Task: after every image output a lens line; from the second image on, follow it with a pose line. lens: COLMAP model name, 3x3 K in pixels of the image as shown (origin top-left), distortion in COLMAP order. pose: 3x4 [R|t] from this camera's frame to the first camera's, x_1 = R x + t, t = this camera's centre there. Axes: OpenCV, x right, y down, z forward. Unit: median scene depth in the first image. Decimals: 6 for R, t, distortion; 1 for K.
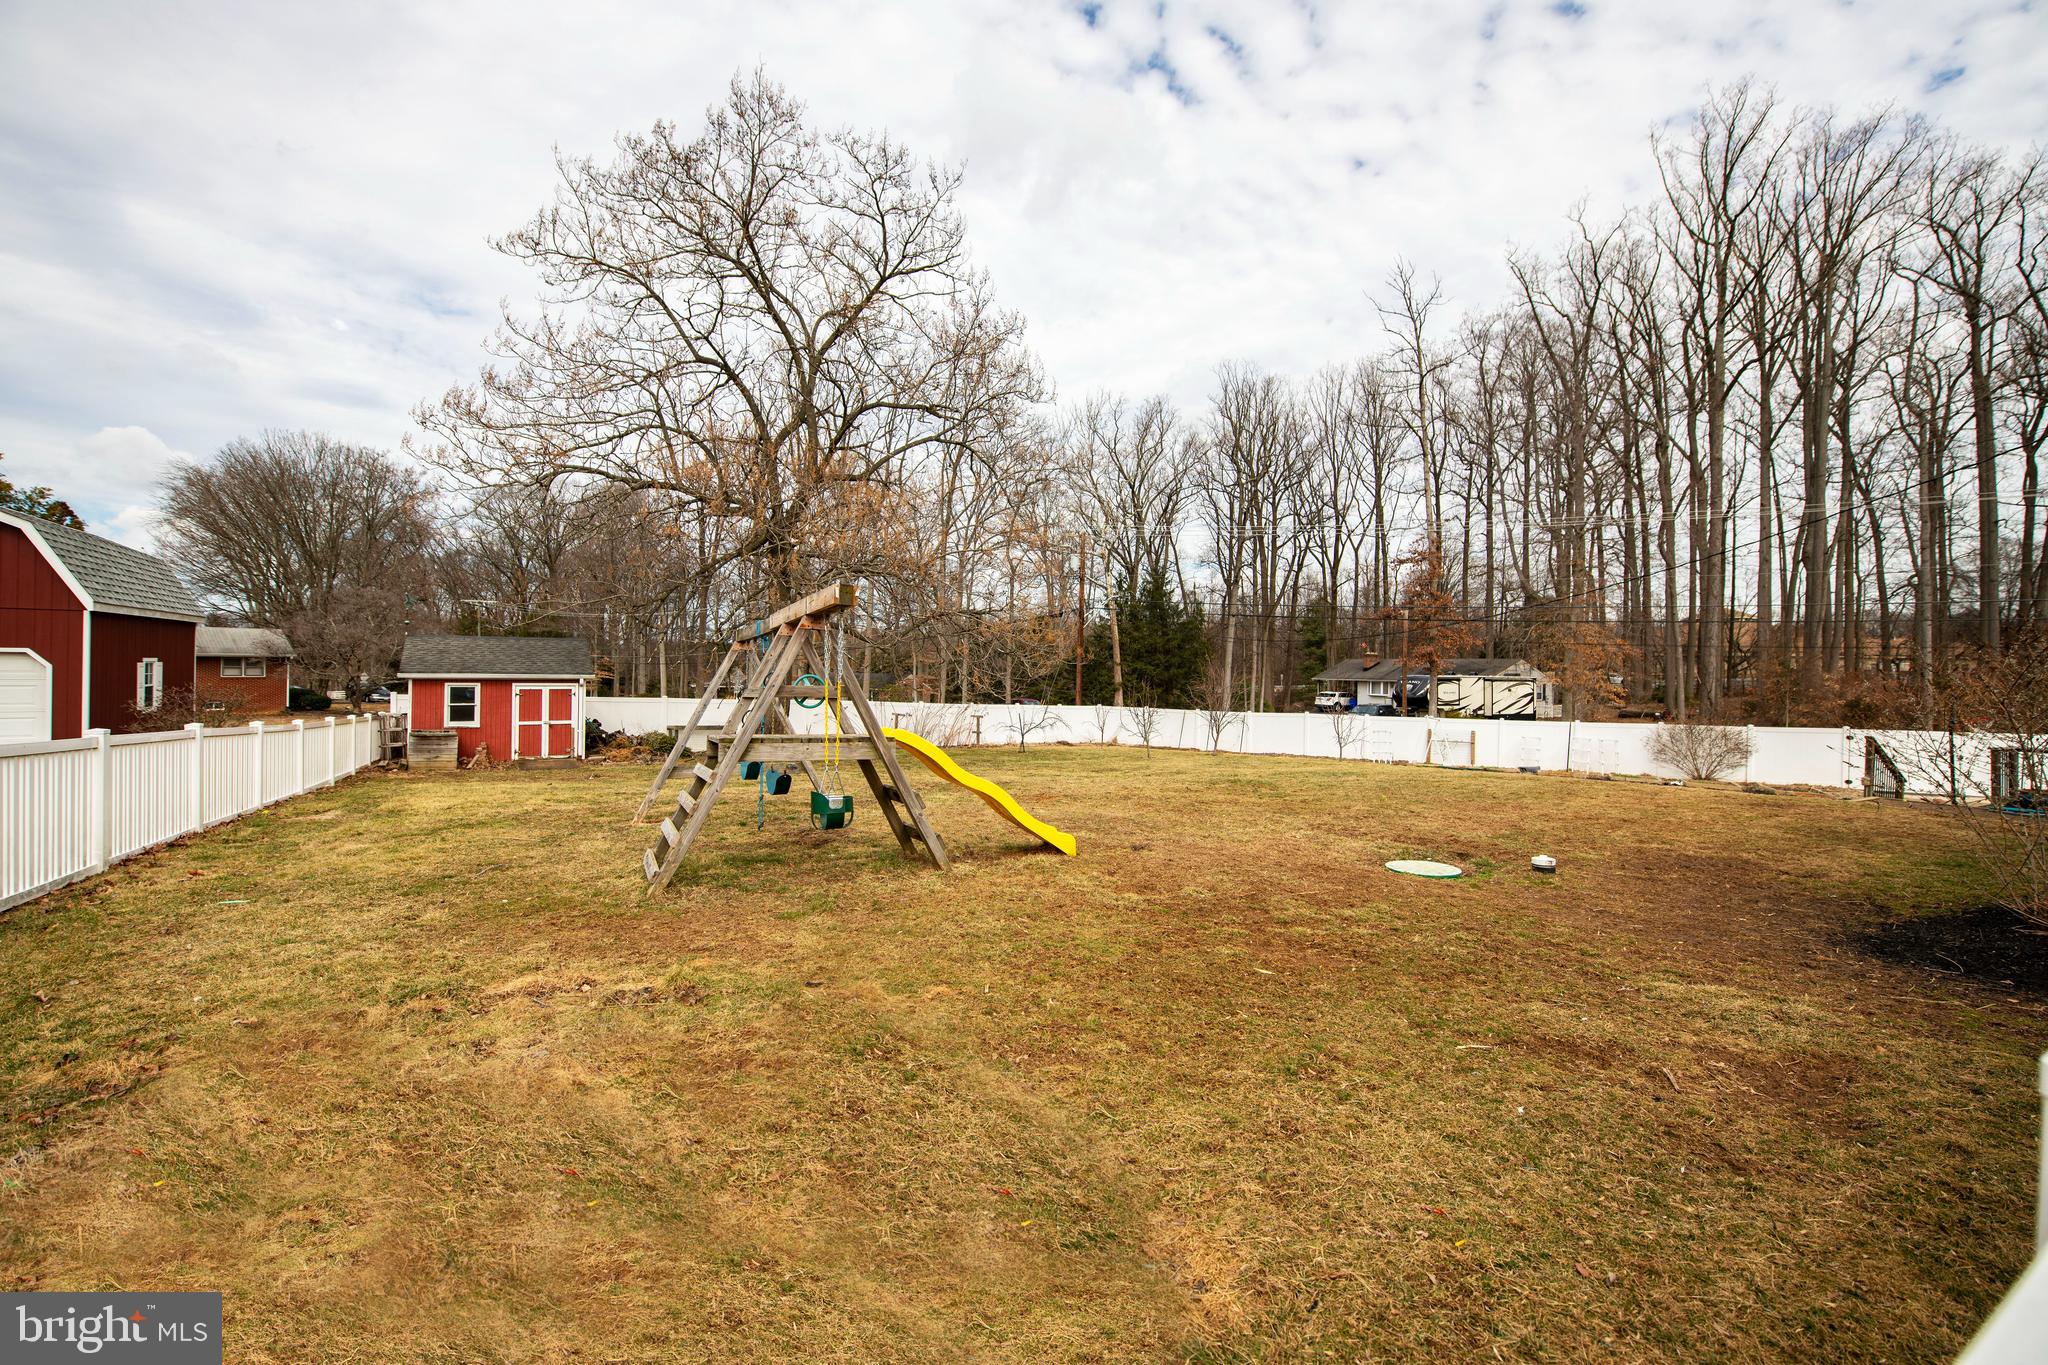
lens RADIAL K [[844.9, 0, 1026.8], [0, 844.9, 664.9], [0, 0, 1]] dist [-0.016034, -0.001025]
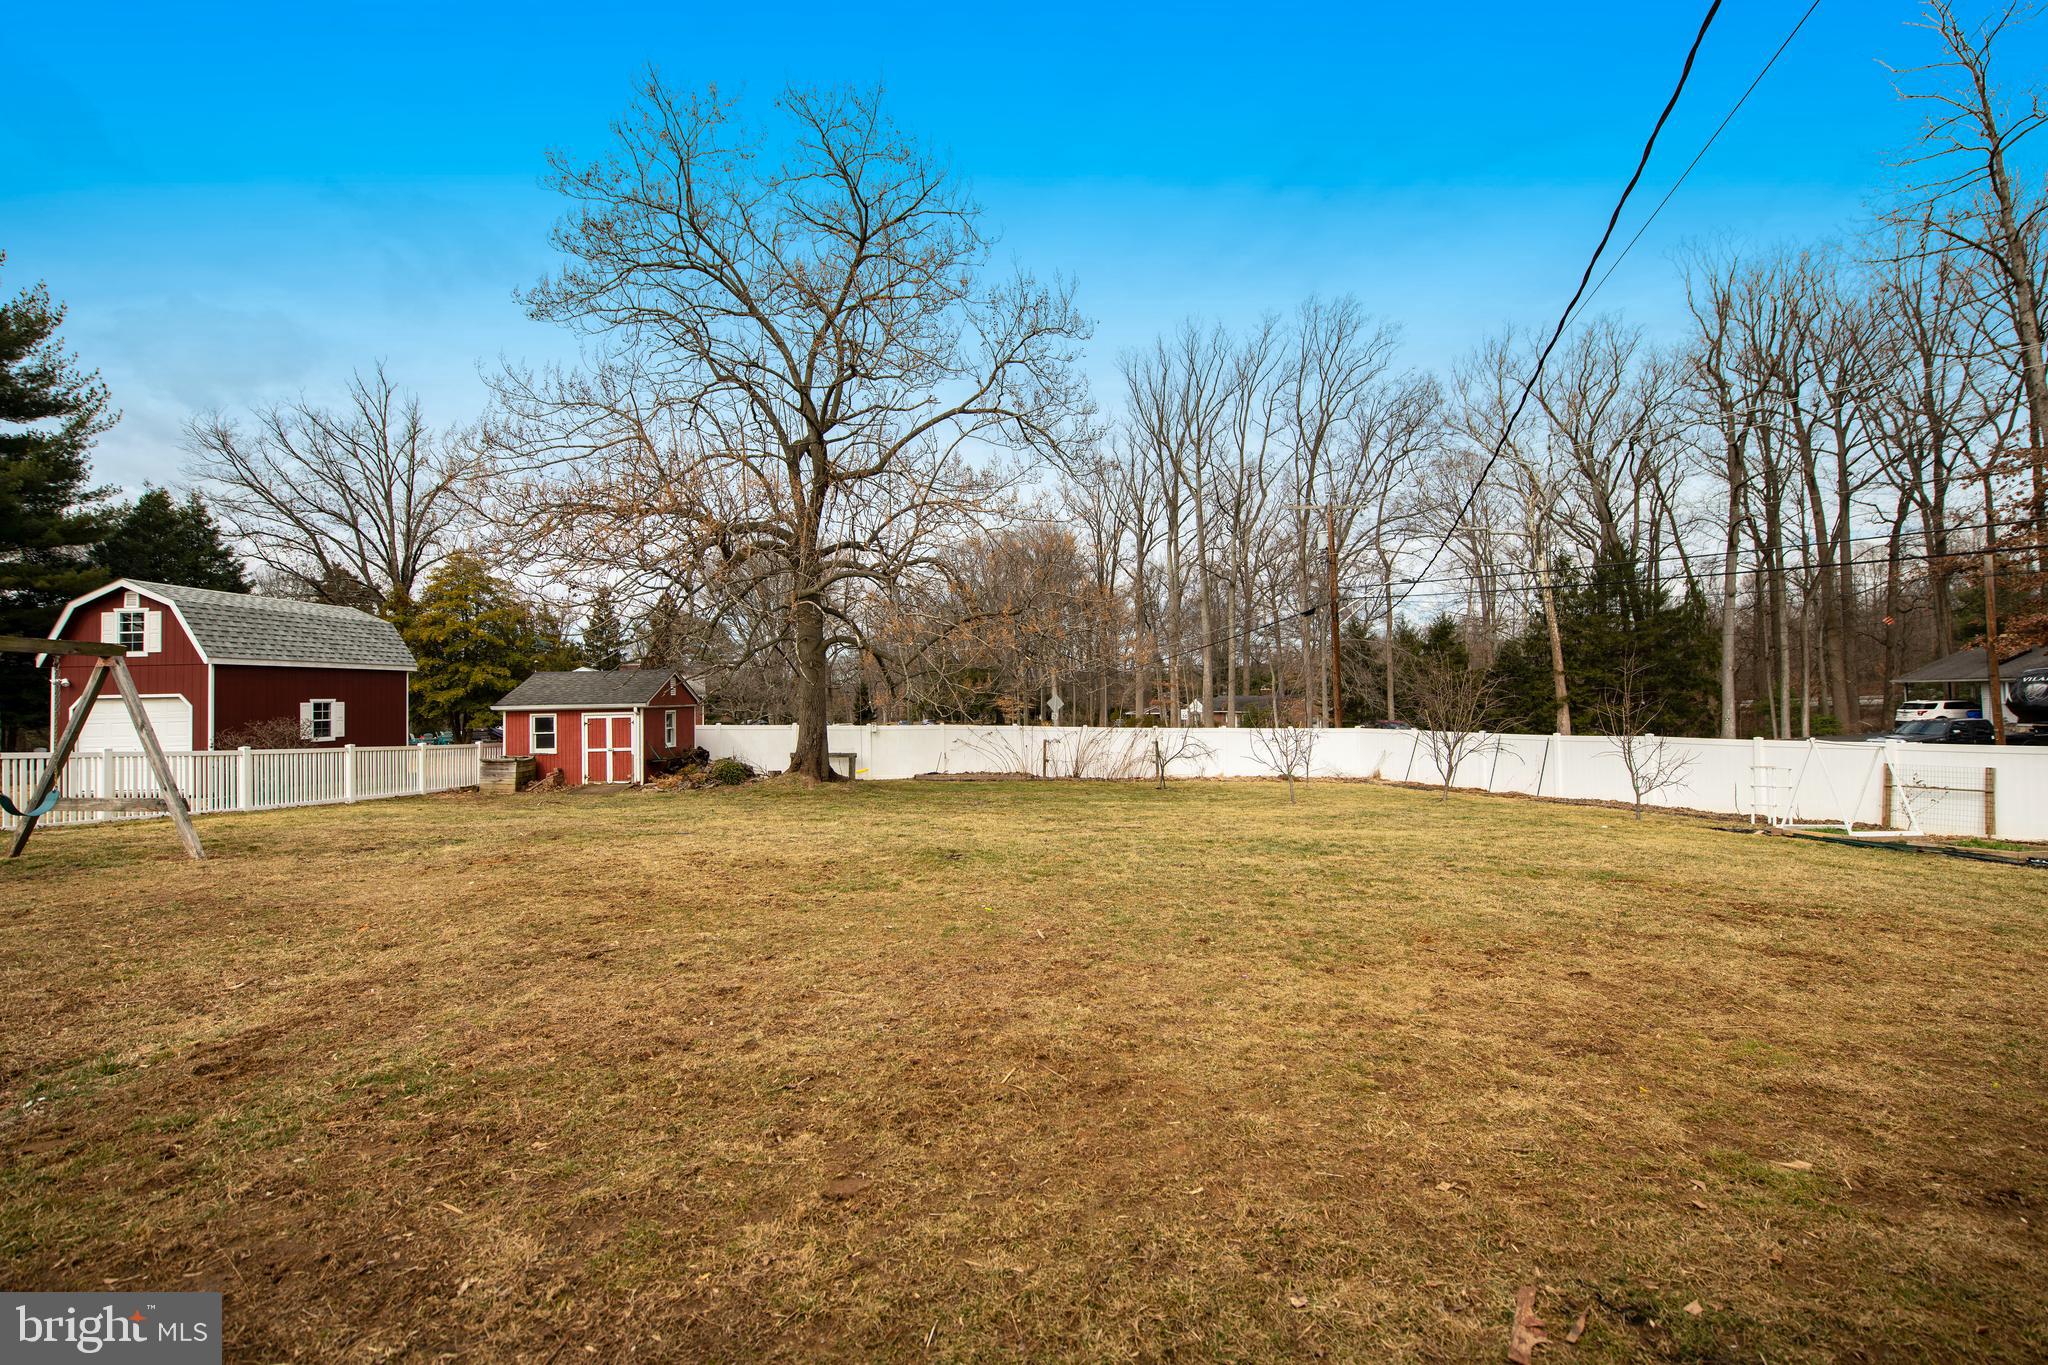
lens RADIAL K [[844.9, 0, 1026.7], [0, 844.9, 664.7], [0, 0, 1]] dist [-0.016034, -0.001025]
pose [[0.851003, -0.049731, -0.522801, 0.342677], [0.034346, 0.998645, -0.039088, 0.017098], [0.524037, 0.015308, 0.851558, 0.299888]]
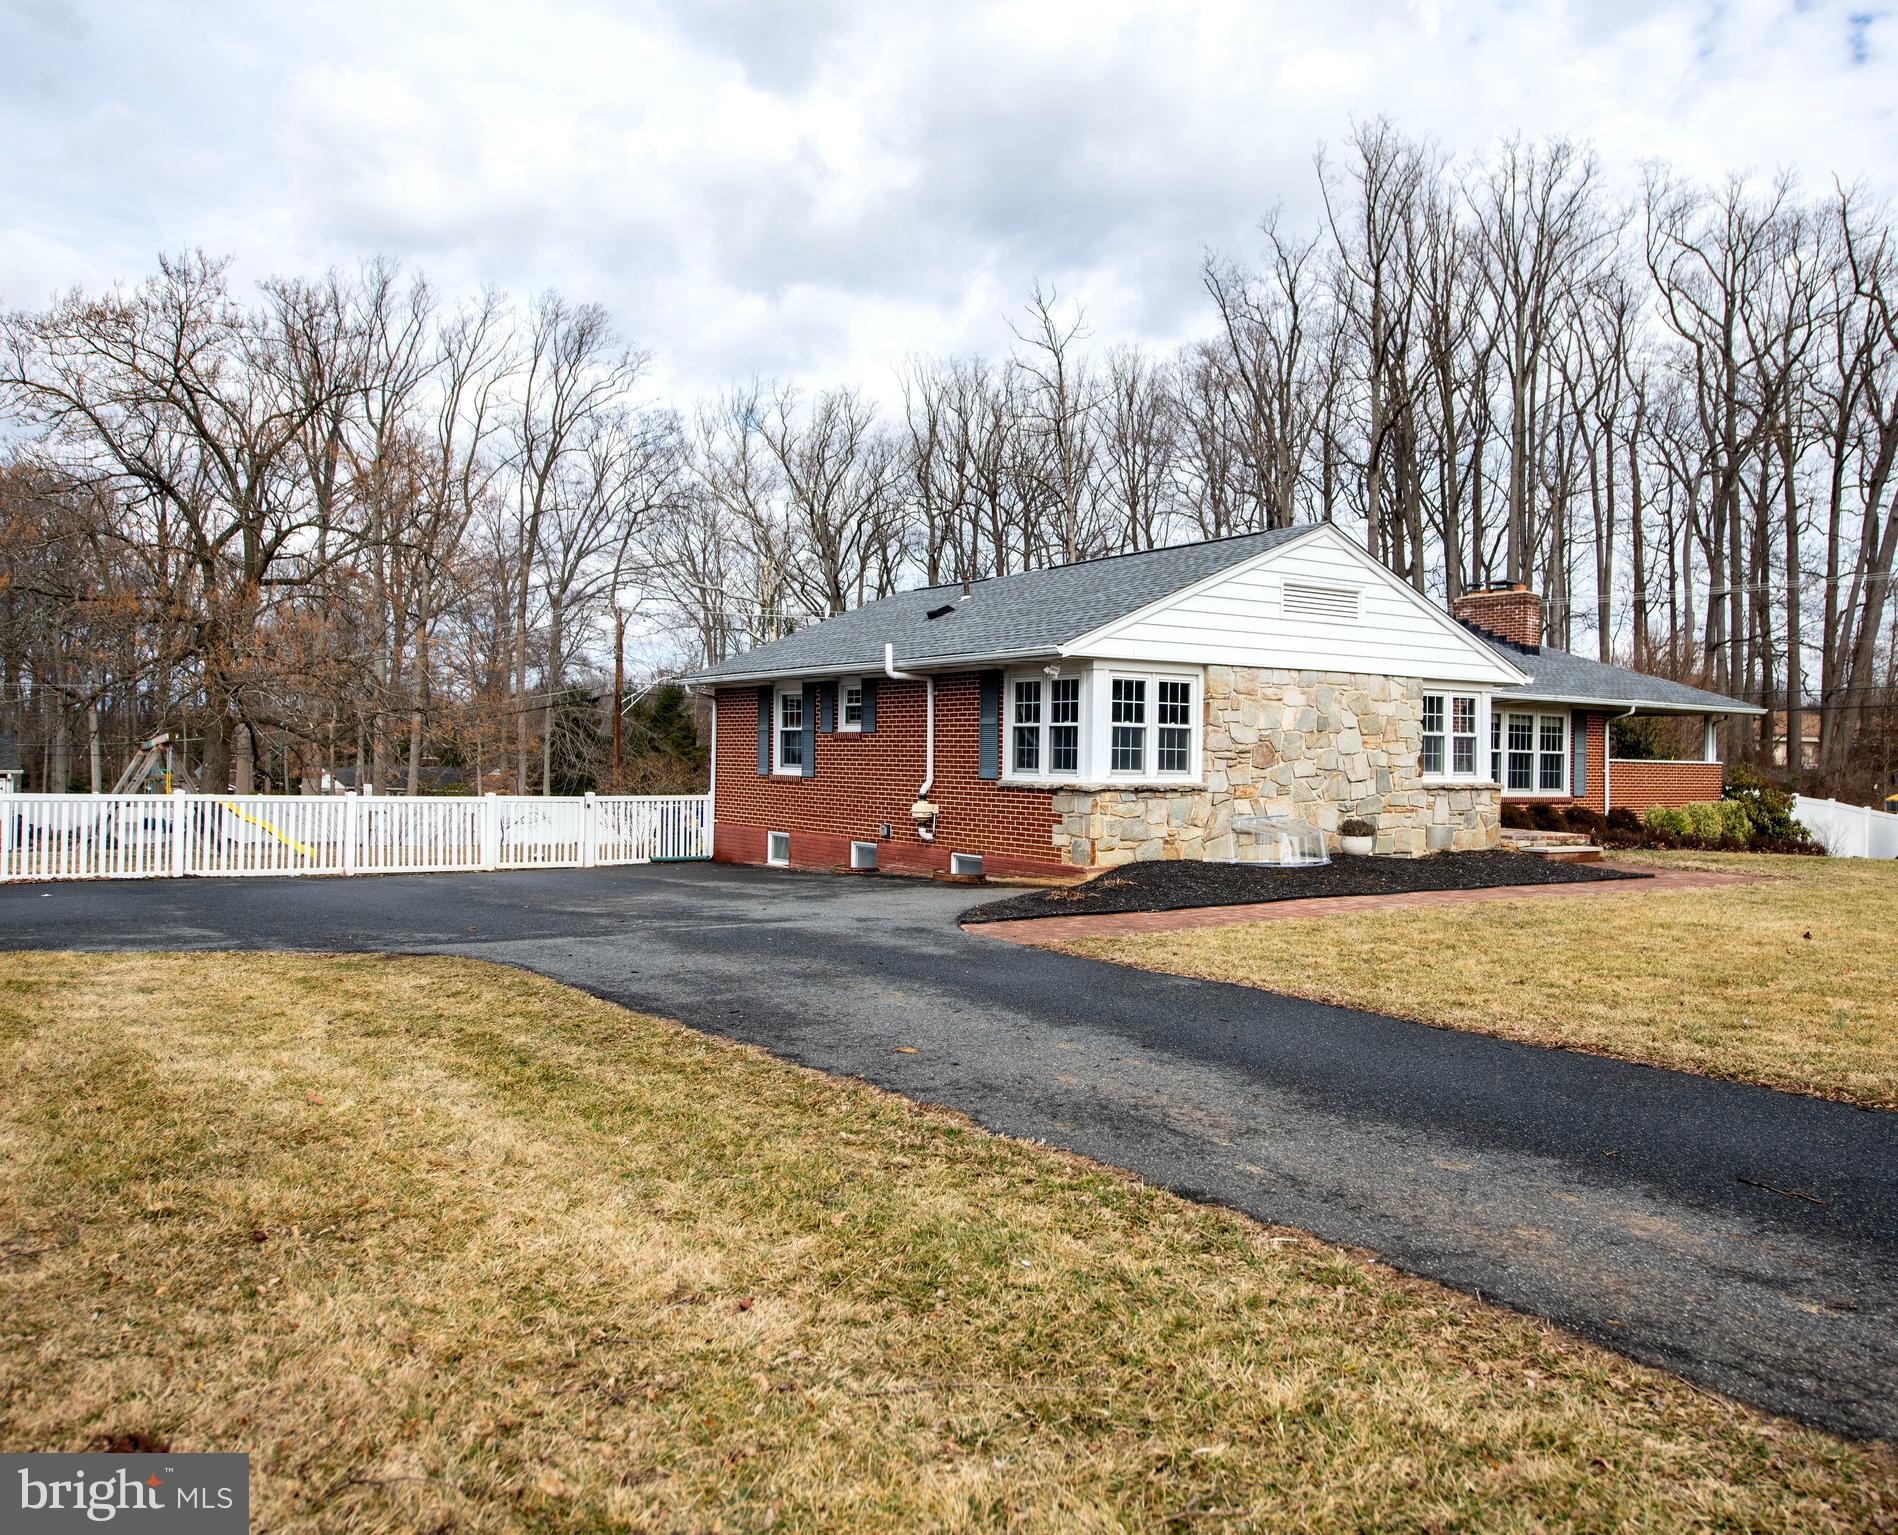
lens RADIAL K [[1385.5, 0, 943.8], [0, 1385.5, 750.8], [0, 0, 1]] dist [-0.029186, 0.000161]
pose [[0.991948, -0.001212, 0.126639, 0.336930], [0.001138, 0.999999, 0.000657, -0.010473], [-0.126640, -0.000508, 0.991949, -0.757703]]
